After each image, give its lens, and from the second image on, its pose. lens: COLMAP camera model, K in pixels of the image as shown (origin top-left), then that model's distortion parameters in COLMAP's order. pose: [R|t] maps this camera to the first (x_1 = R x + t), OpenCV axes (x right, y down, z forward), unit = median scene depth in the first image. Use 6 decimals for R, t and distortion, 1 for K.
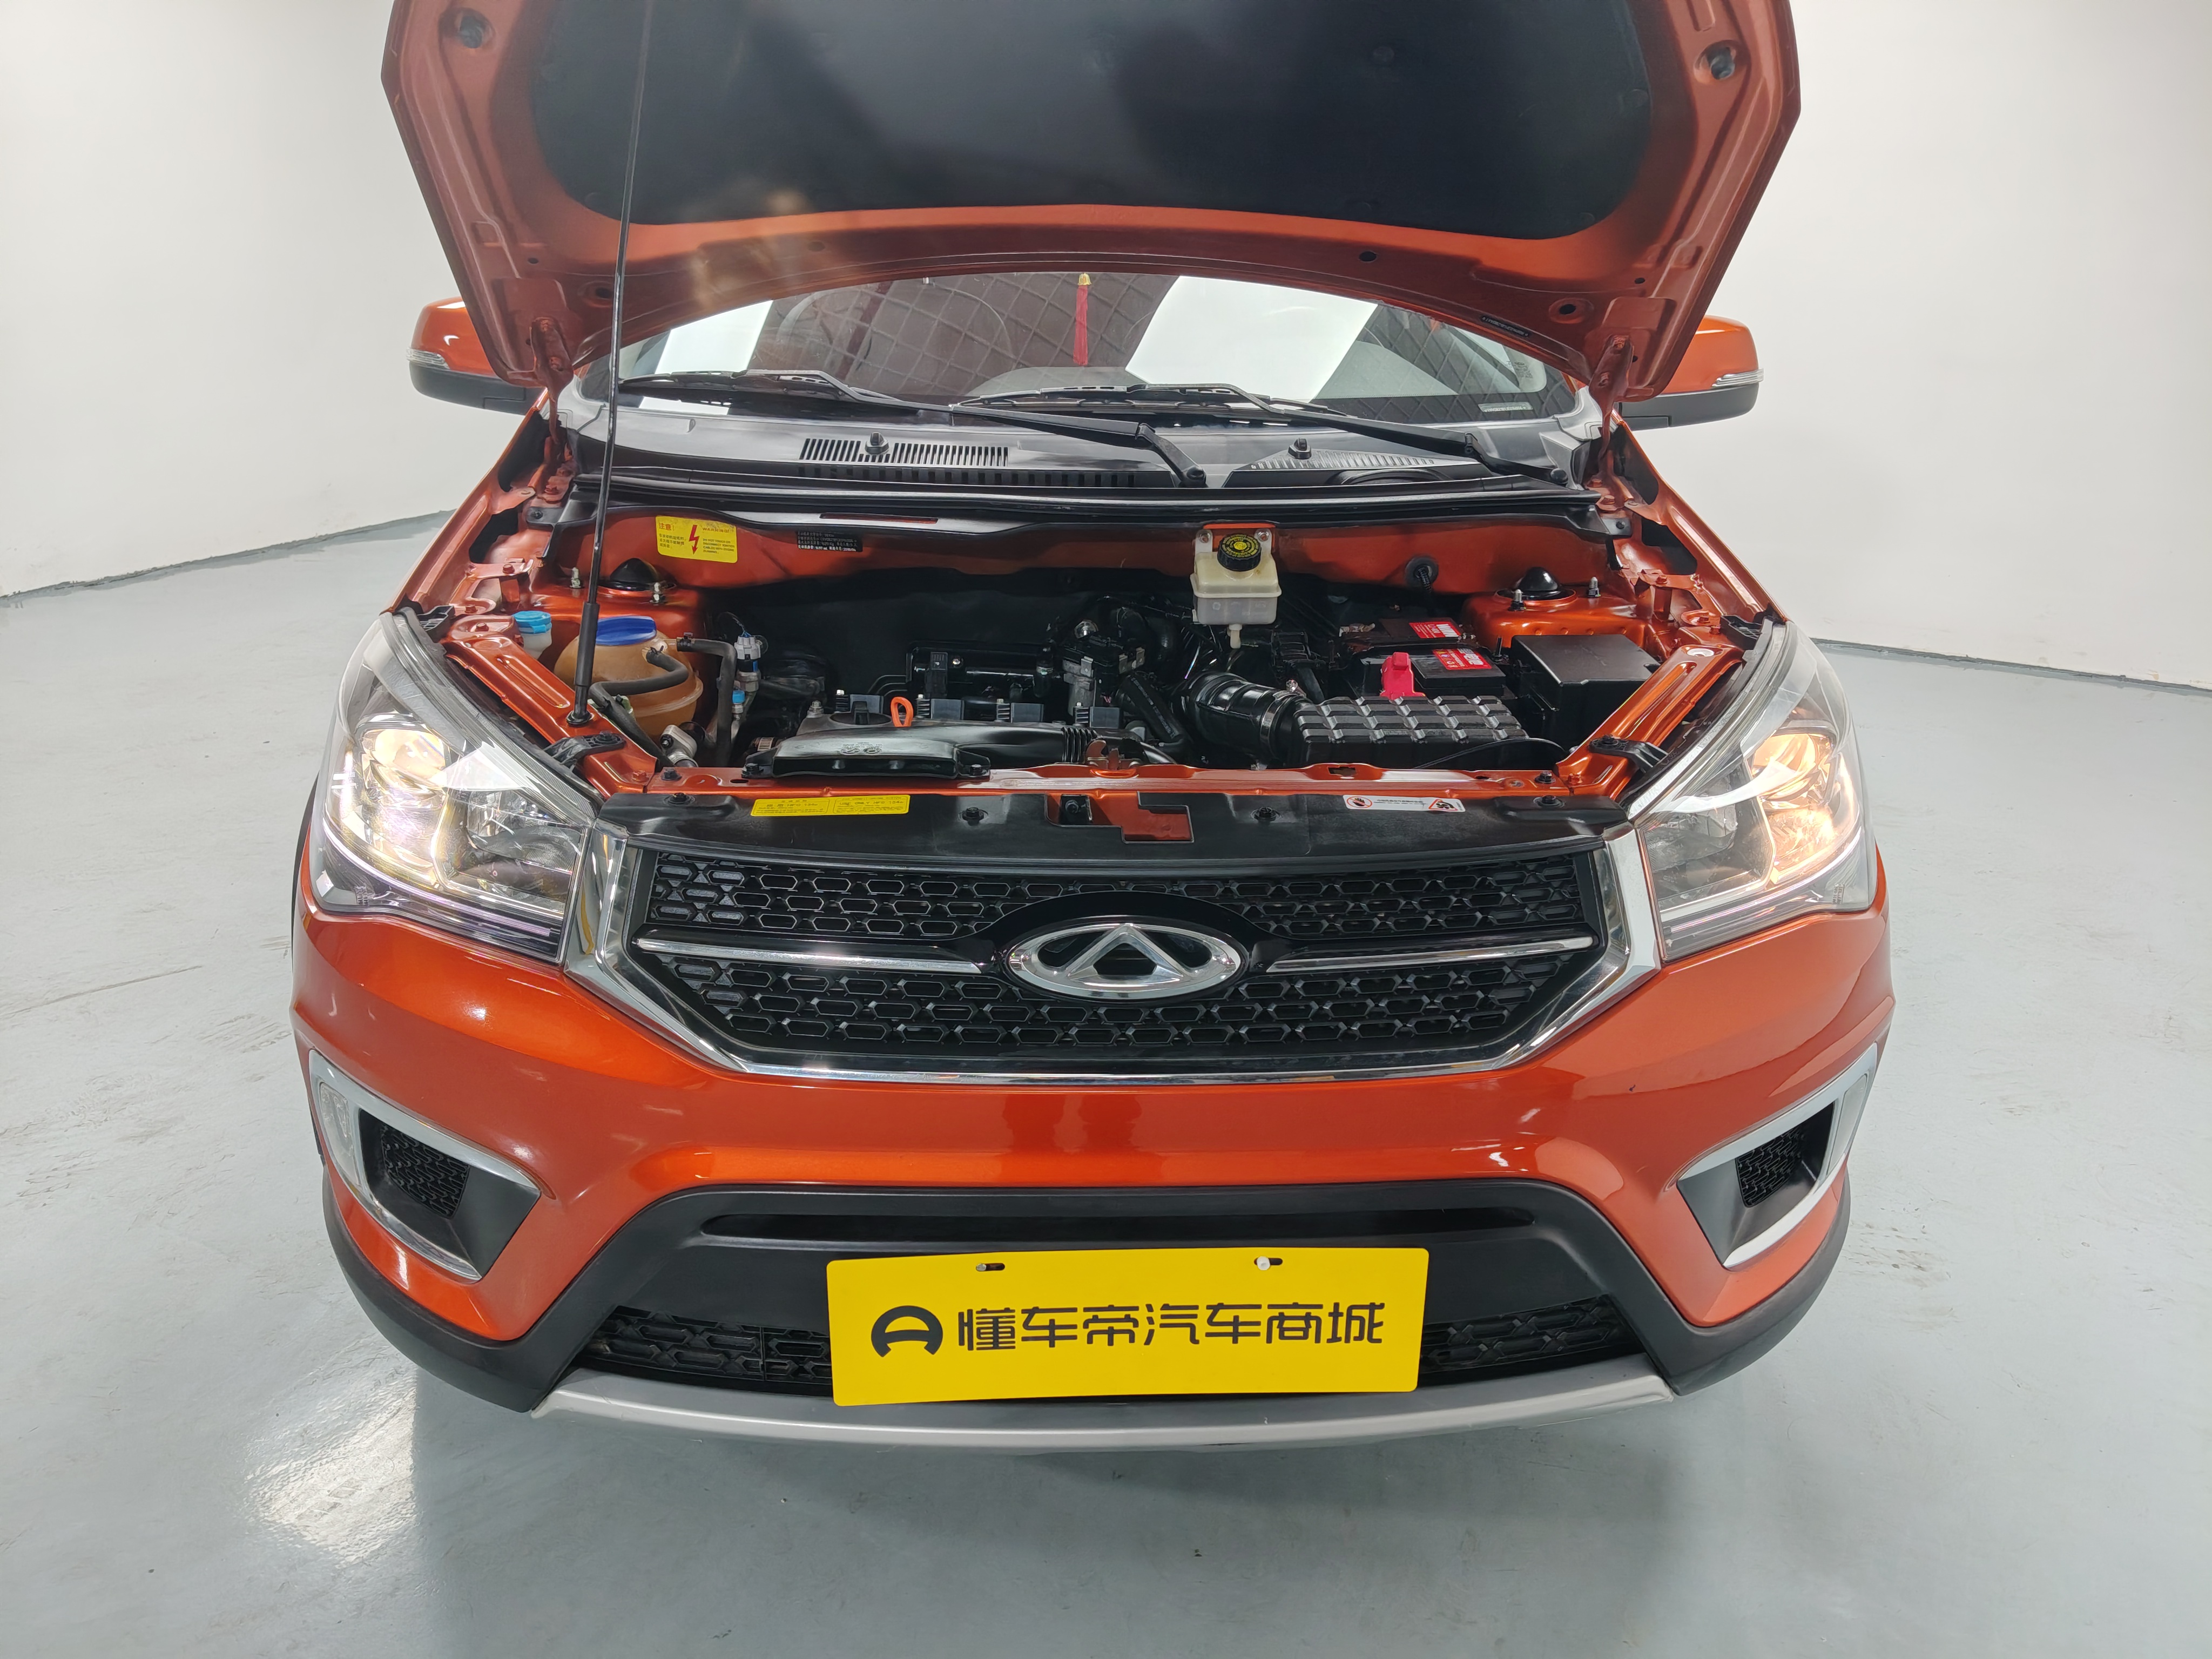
lens RADIAL K [[1696.1, 0, 1106.0], [0, 1696.1, 829.5], [0, 0, 1]] dist [0.067750, -0.247879]
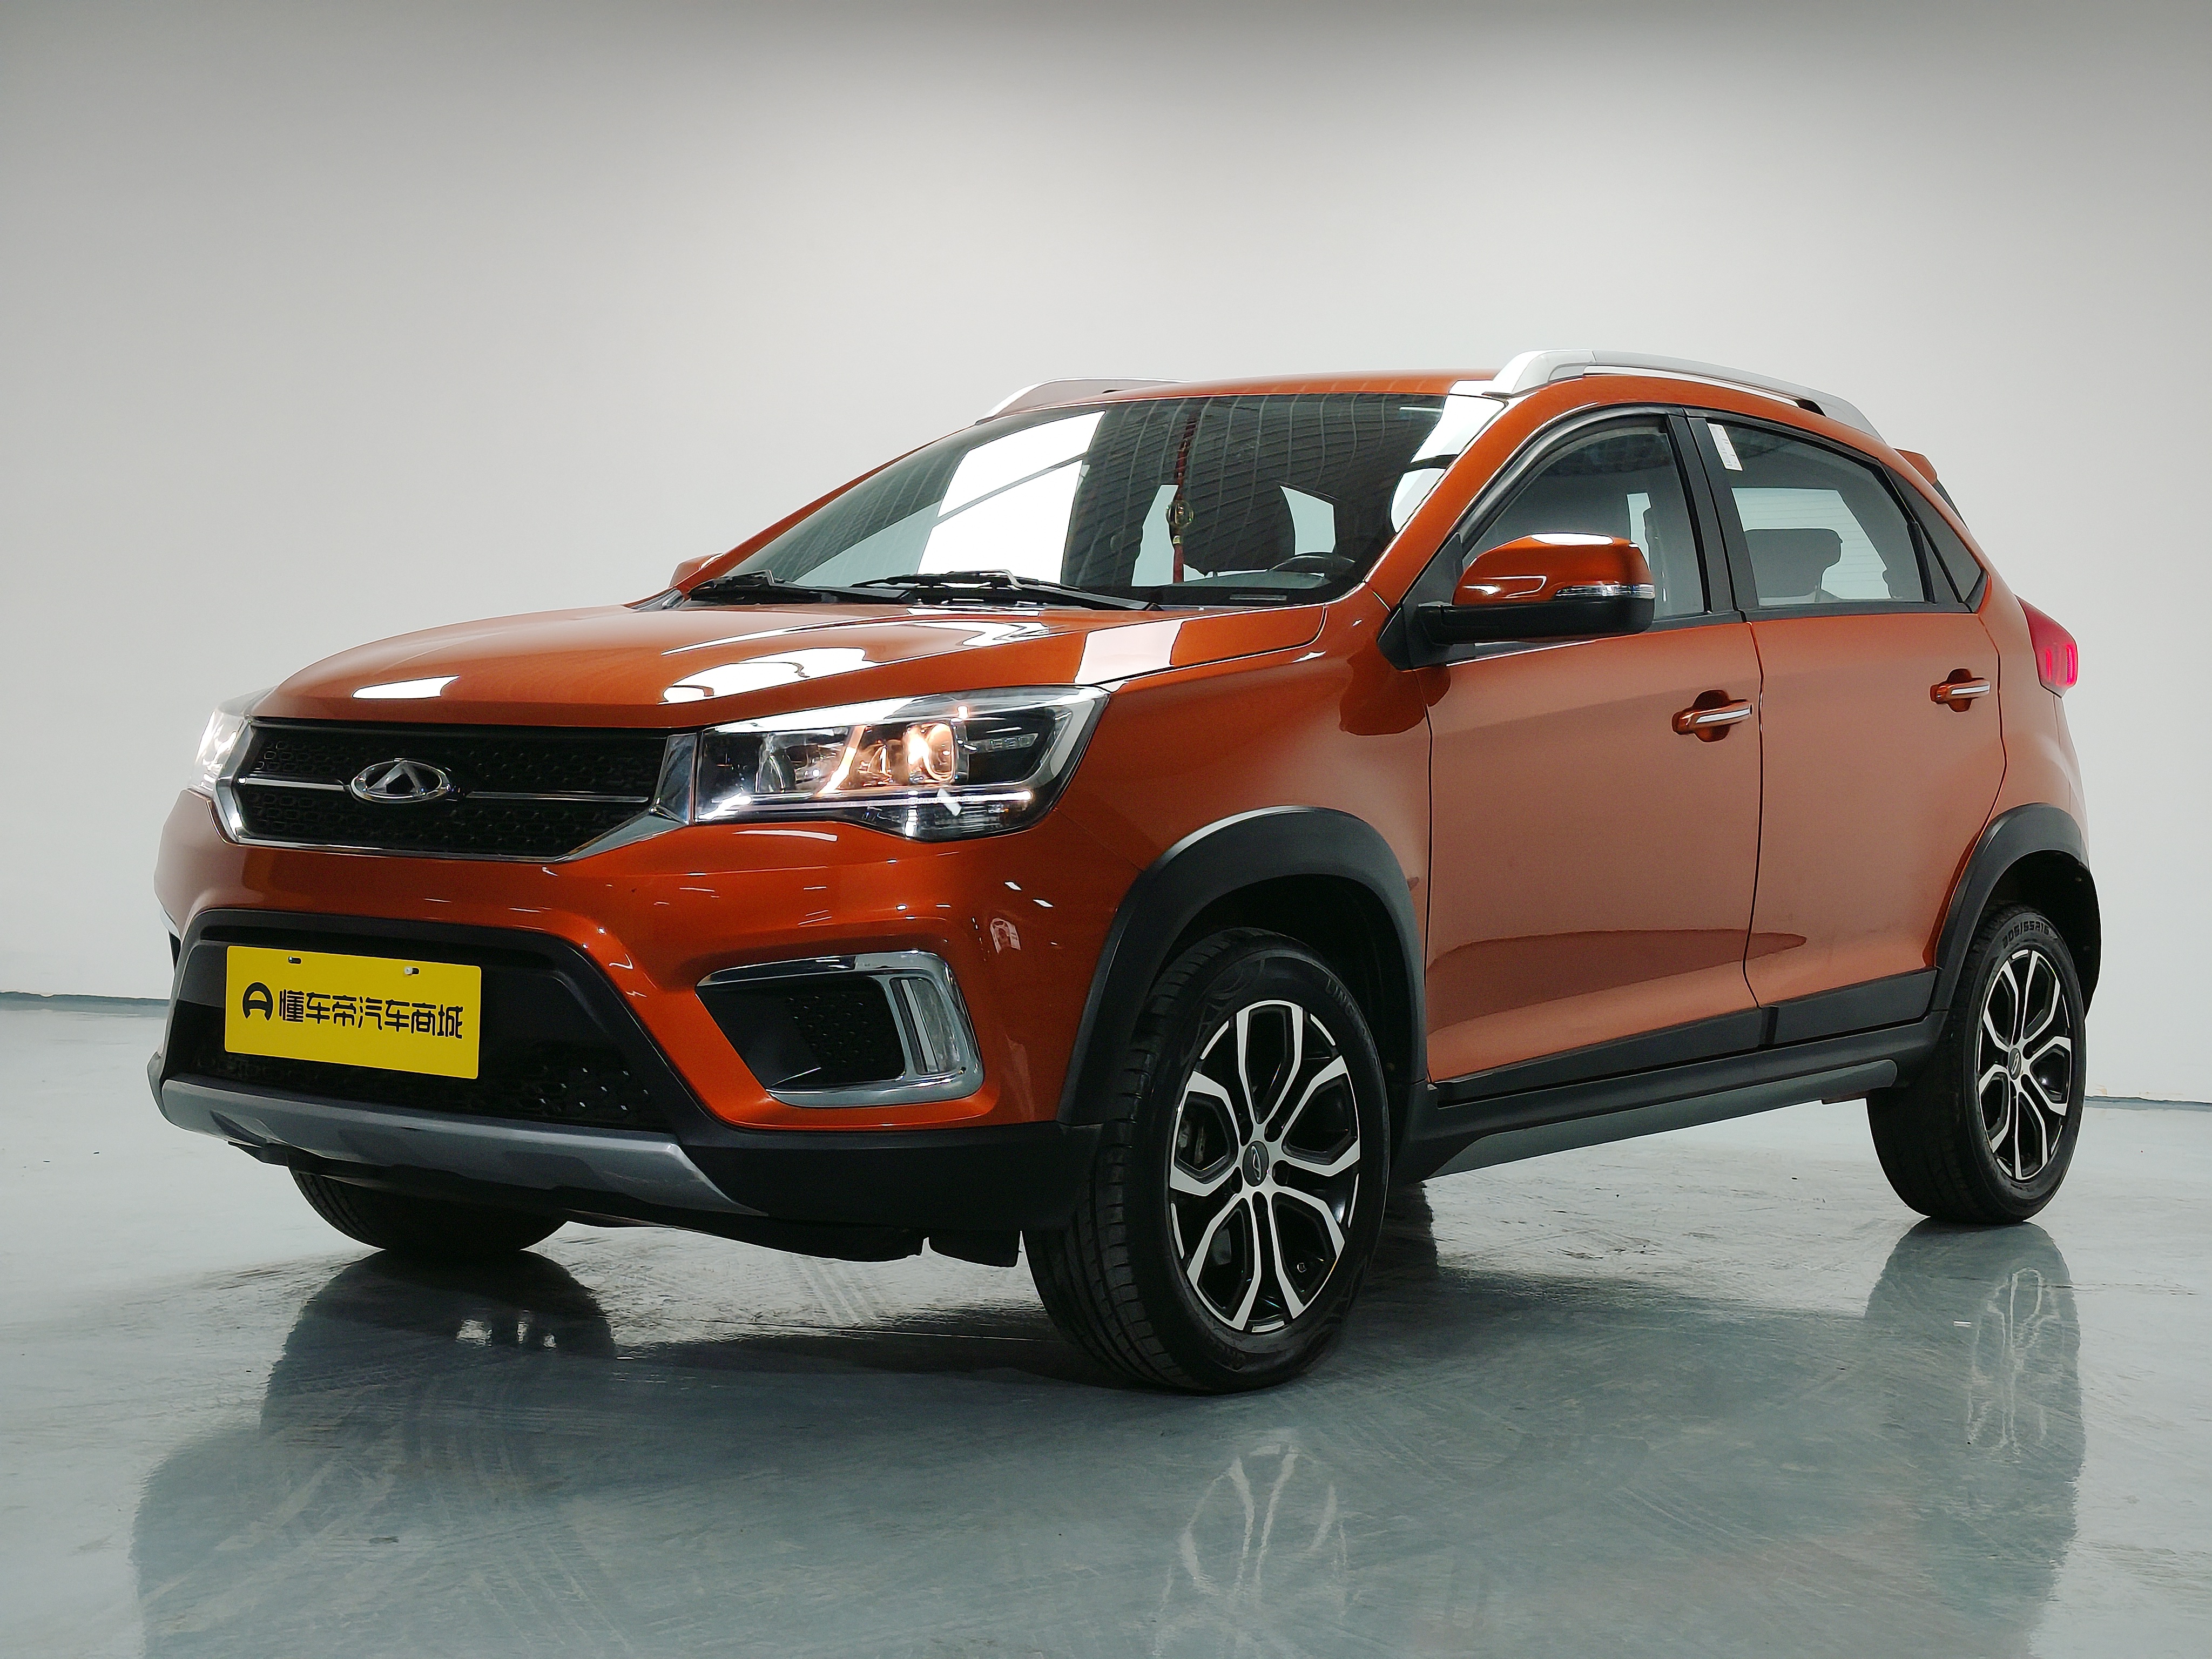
lens RADIAL K [[3322.1, 0, 1106.0], [0, 3322.1, 829.5], [0, 0, 1]] dist [0.275326, -1.168645]
pose [[0.755875, 0.012652, -0.654593, 2.549833], [-0.240124, 0.935498, -0.259197, 0.766485], [0.609092, 0.353104, 0.710158, -0.827997]]
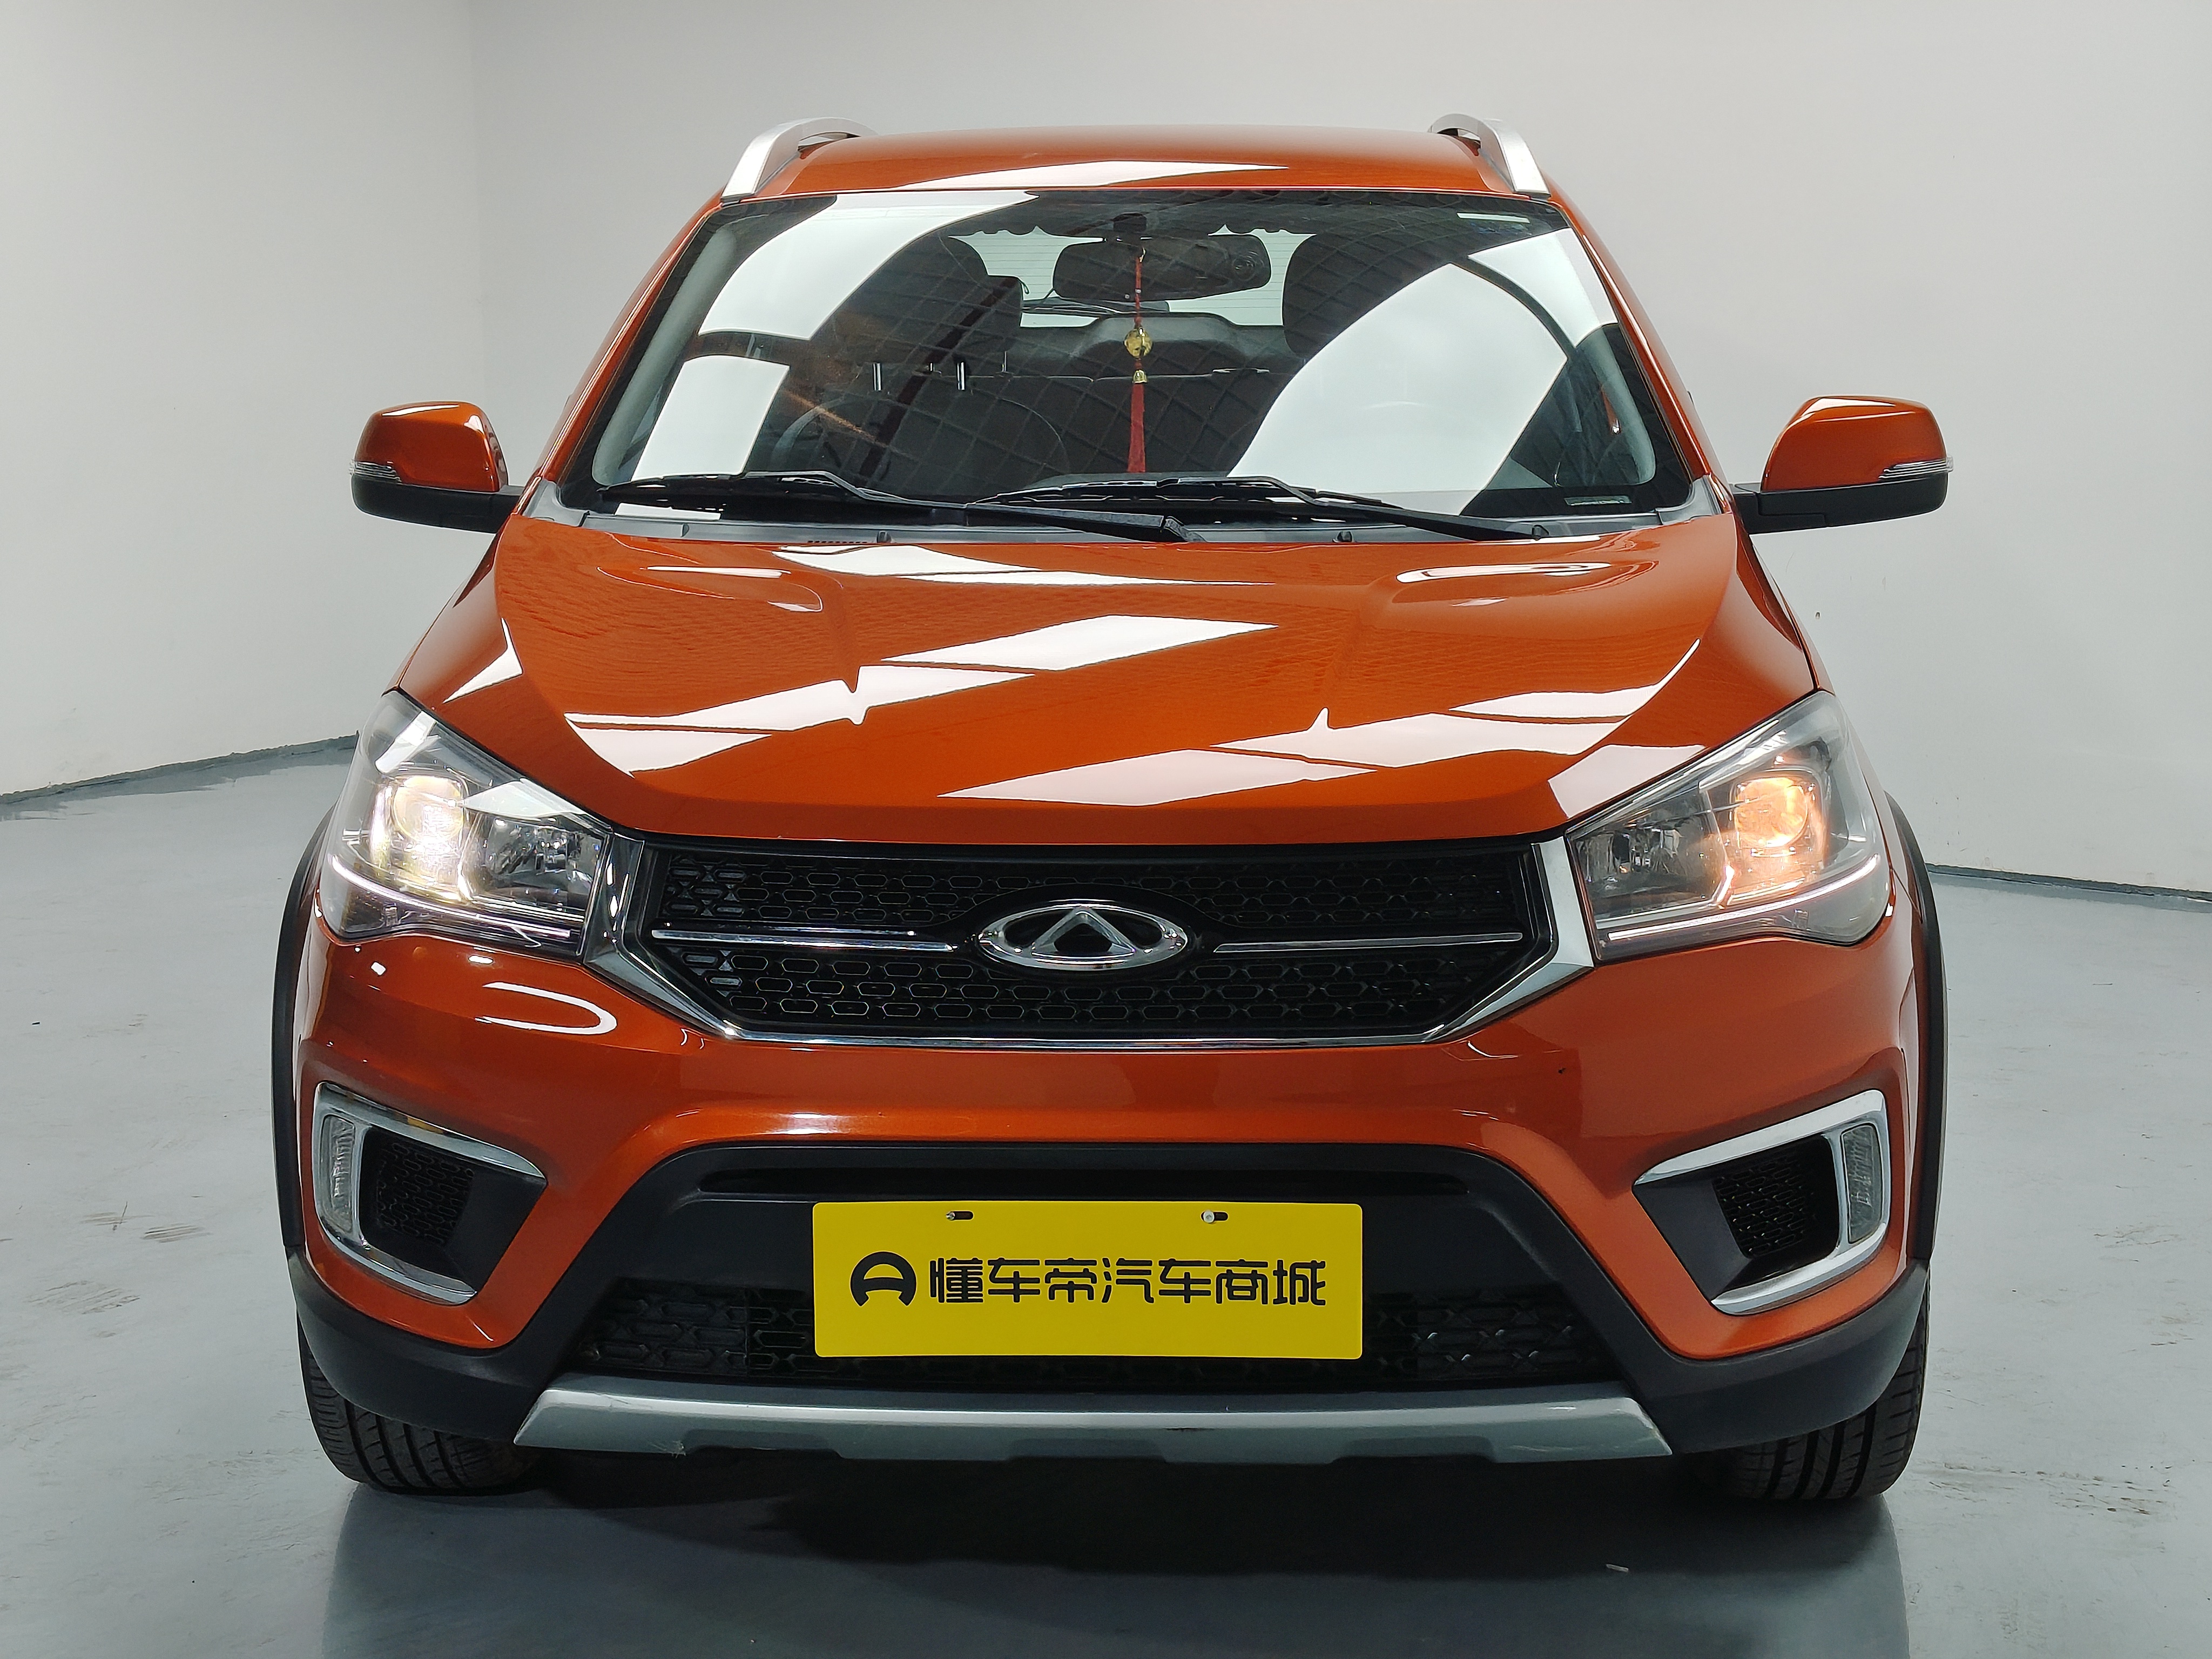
lens RADIAL K [[3322.1, 0, 1106.0], [0, 3322.1, 829.5], [0, 0, 1]] dist [0.275326, -1.168645]
pose [[0.997016, -0.008280, -0.076751, 0.189594], [-0.006298, 0.982191, -0.187777, 0.406556], [0.076939, 0.187700, 0.979208, -1.124407]]
